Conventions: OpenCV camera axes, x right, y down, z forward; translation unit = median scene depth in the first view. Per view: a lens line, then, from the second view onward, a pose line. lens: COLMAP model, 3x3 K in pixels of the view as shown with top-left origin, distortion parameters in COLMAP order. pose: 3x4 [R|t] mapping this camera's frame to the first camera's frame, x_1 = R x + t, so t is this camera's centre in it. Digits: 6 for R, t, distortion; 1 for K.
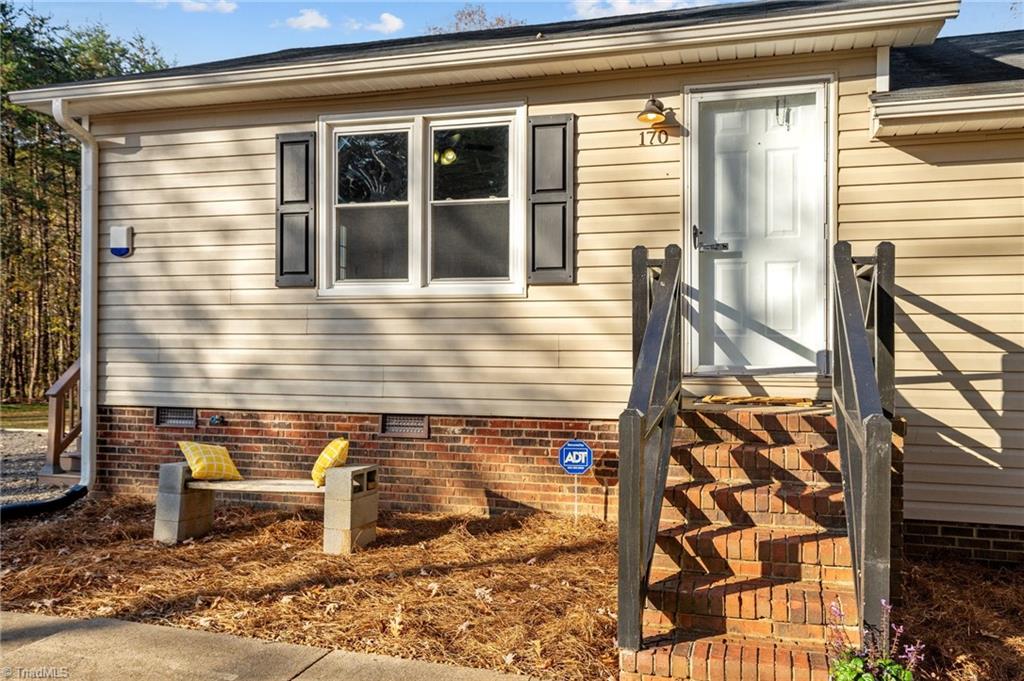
lens RADIAL K [[843.9, 0, 513.7], [0, 843.9, 334.4], [0, 0, 1]] dist [0.027372, -0.001925]
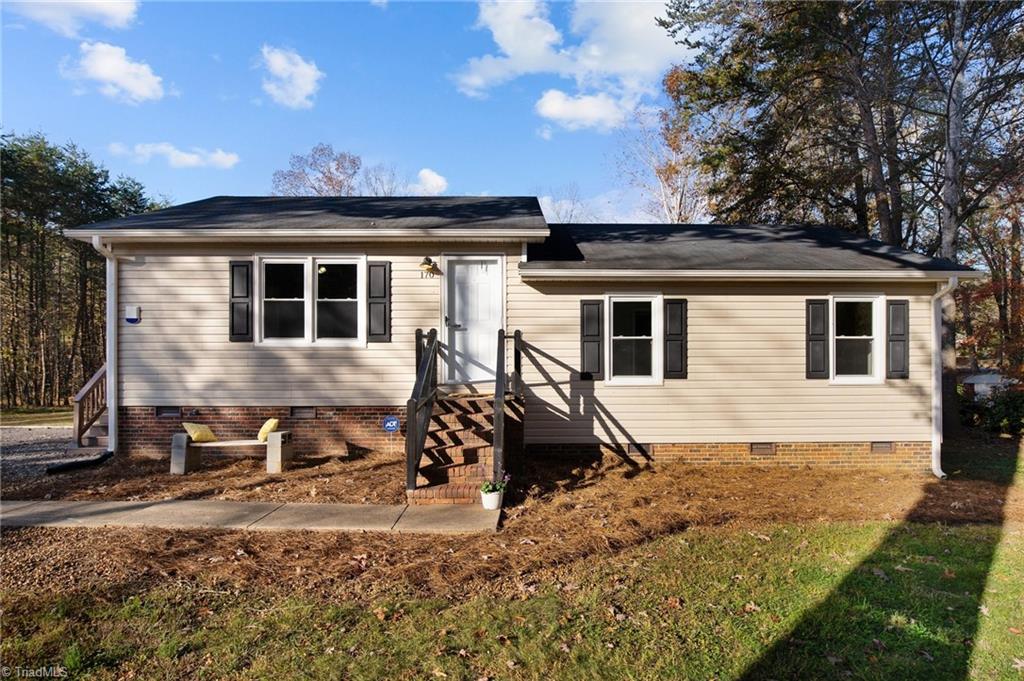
lens RADIAL K [[560.3, 0, 522.4], [0, 560.3, 360.1], [0, 0, 1]] dist [-0.026898, 0.001044]
pose [[0.955464, -0.004932, 0.295067, -0.023696], [0.002582, 0.999962, 0.008355, -0.024442], [-0.295097, -0.007221, 0.955440, -0.414449]]
